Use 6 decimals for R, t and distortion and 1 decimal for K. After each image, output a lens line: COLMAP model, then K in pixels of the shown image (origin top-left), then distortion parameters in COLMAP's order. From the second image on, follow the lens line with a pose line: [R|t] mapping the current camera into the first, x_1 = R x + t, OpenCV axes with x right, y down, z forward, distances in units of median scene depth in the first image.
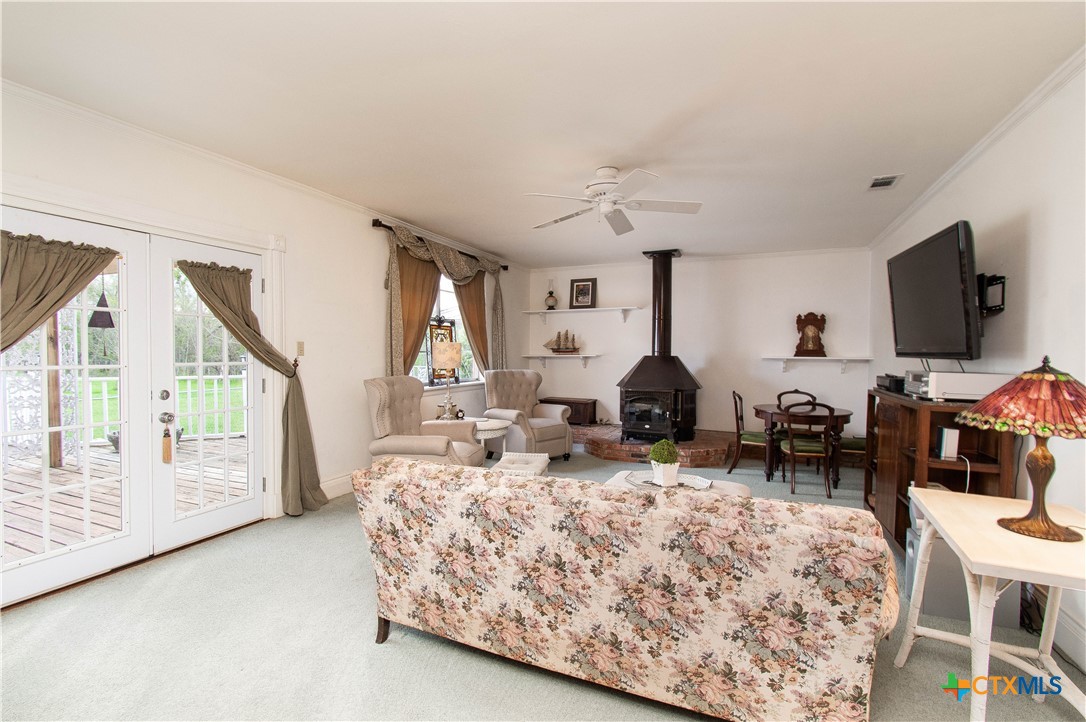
lens RADIAL K [[484.3, 0, 546.2], [0, 484.3, 367.7], [0, 0, 1]] dist [-0.001044, -0.000659]
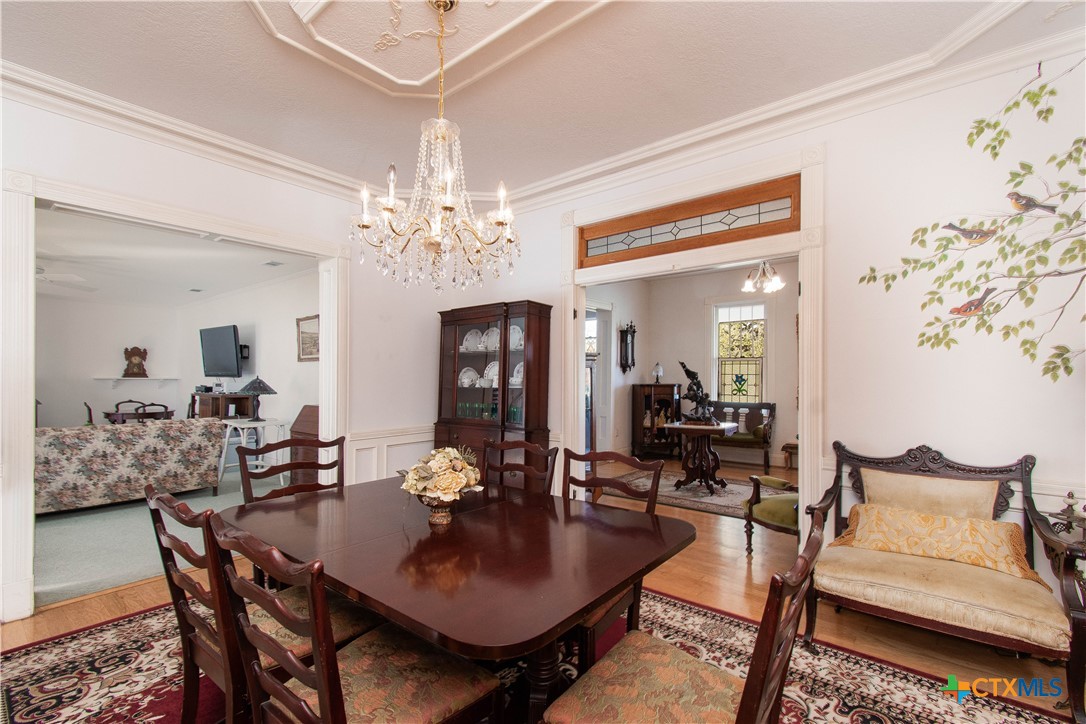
lens RADIAL K [[484.3, 0, 547.9], [0, 484.3, 372.6], [0, 0, 1]] dist [-0.001044, -0.000659]
pose [[0.266578, 0.002140, 0.963811, -0.883325], [0.031076, 0.999459, -0.010815, 0.027733], [-0.963312, 0.032834, 0.266368, -0.966473]]
